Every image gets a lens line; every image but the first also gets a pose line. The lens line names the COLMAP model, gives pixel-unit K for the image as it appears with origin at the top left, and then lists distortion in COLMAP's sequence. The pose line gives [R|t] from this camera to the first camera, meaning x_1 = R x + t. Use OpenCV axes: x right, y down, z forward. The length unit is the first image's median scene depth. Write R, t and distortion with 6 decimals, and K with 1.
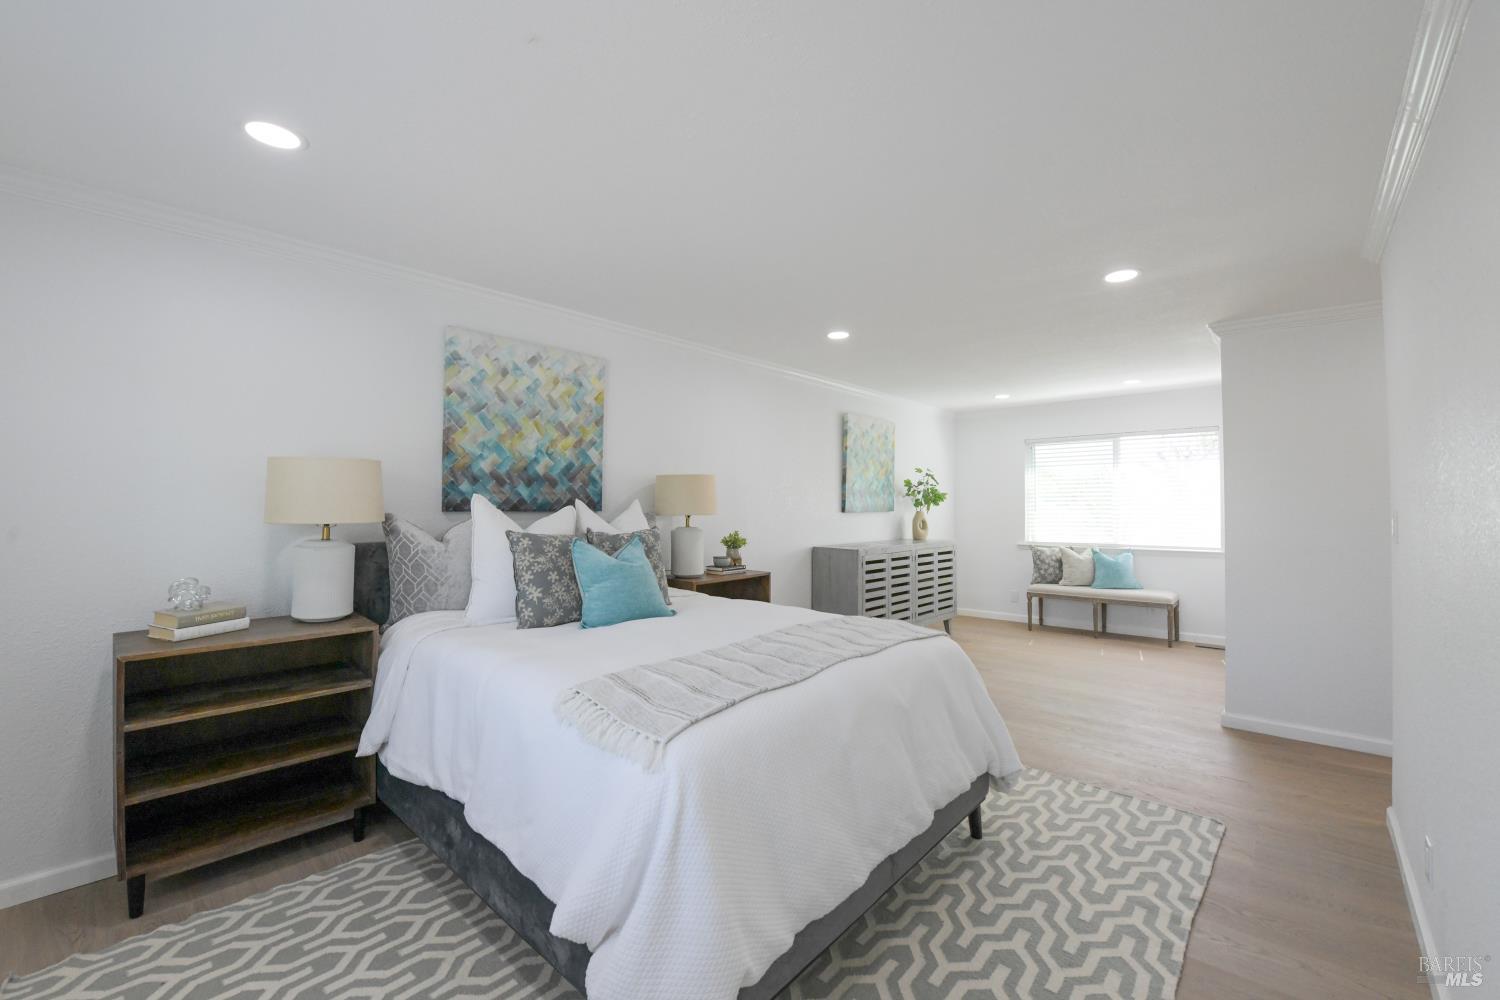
lens RADIAL K [[650.6, 0, 755.3], [0, 650.6, 485.6], [0, 0, 1]] dist [-0.000726, -0.001783]
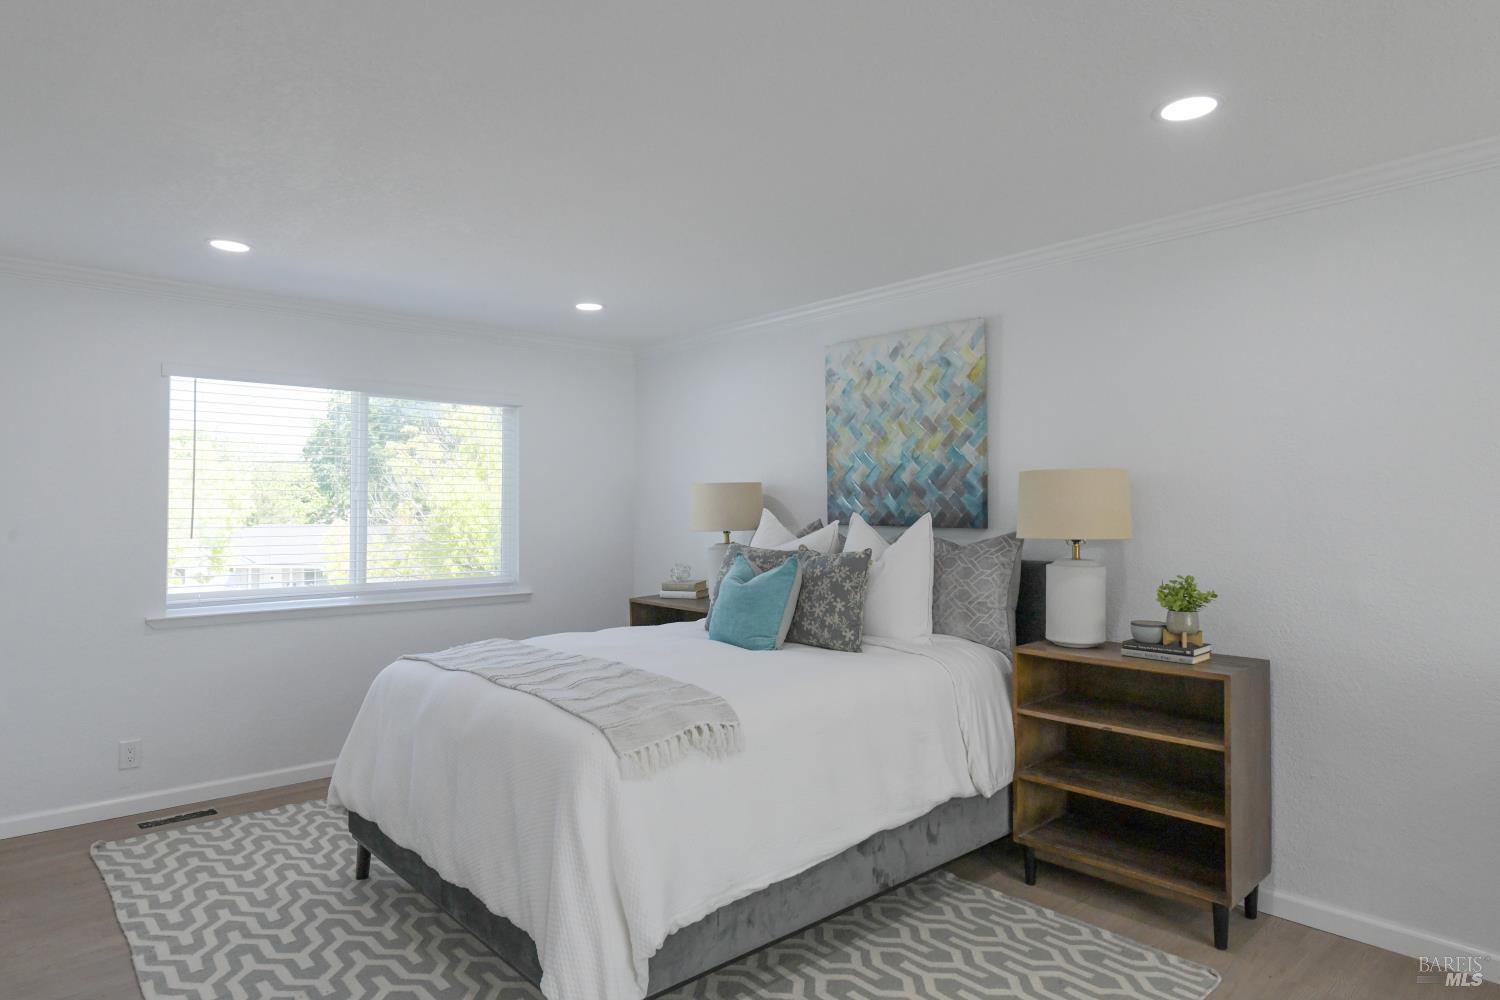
lens RADIAL K [[885.9, 0, 753.2], [0, 885.9, 501.0], [0, 0, 1]] dist [0.000298, -0.004965]
pose [[-0.123269, -0.017767, -0.992214, 0.850585], [0.021619, 0.999554, -0.020584, 0.025881], [0.992138, -0.023988, -0.122830, 0.951589]]
